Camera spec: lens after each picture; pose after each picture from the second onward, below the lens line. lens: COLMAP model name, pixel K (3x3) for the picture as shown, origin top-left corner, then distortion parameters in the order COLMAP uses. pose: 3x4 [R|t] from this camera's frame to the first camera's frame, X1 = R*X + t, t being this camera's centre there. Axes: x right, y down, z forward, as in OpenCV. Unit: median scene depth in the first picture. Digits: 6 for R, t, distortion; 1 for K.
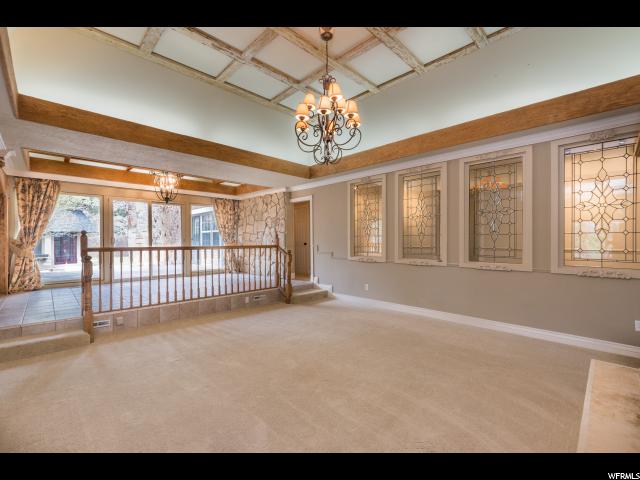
lens RADIAL K [[289.0, 0, 320.0], [0, 289.0, 240.0], [0, 0, 1]] dist [0.000771, 0.000037]
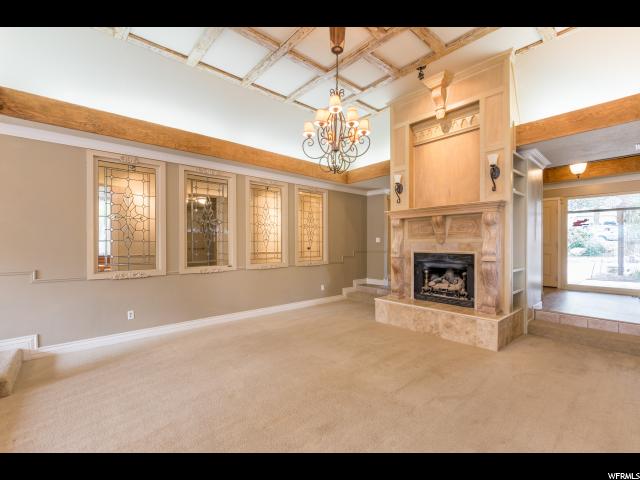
lens RADIAL K [[283.7, 0, 320.0], [0, 283.7, 243.5], [0, 0, 1]] dist [-0.000860, 0.000136]
pose [[0.046693, 0.008801, 0.998871, -0.495753], [0.006272, 0.999939, -0.009104, 0.001506], [-0.998890, 0.006690, 0.046634, 0.514694]]
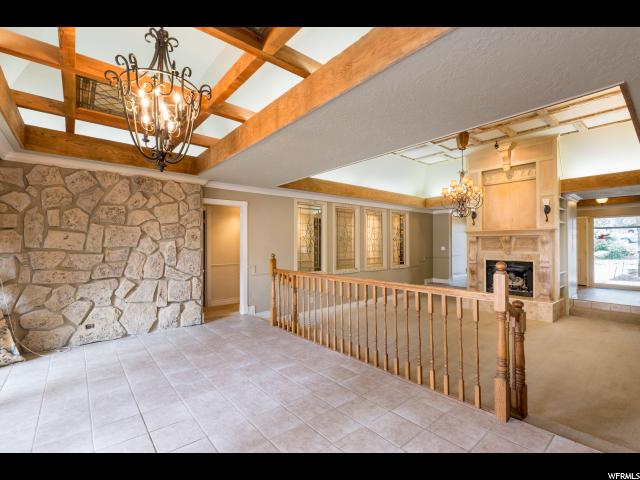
lens RADIAL K [[289.0, 0, 320.0], [0, 289.0, 240.0], [0, 0, 1]] dist [0.000771, 0.000037]
pose [[0.078699, 0.020866, 0.996680, -0.930242], [0.005613, 0.999756, -0.021373, -0.040302], [-0.996883, 0.007277, 0.078562, 0.881075]]
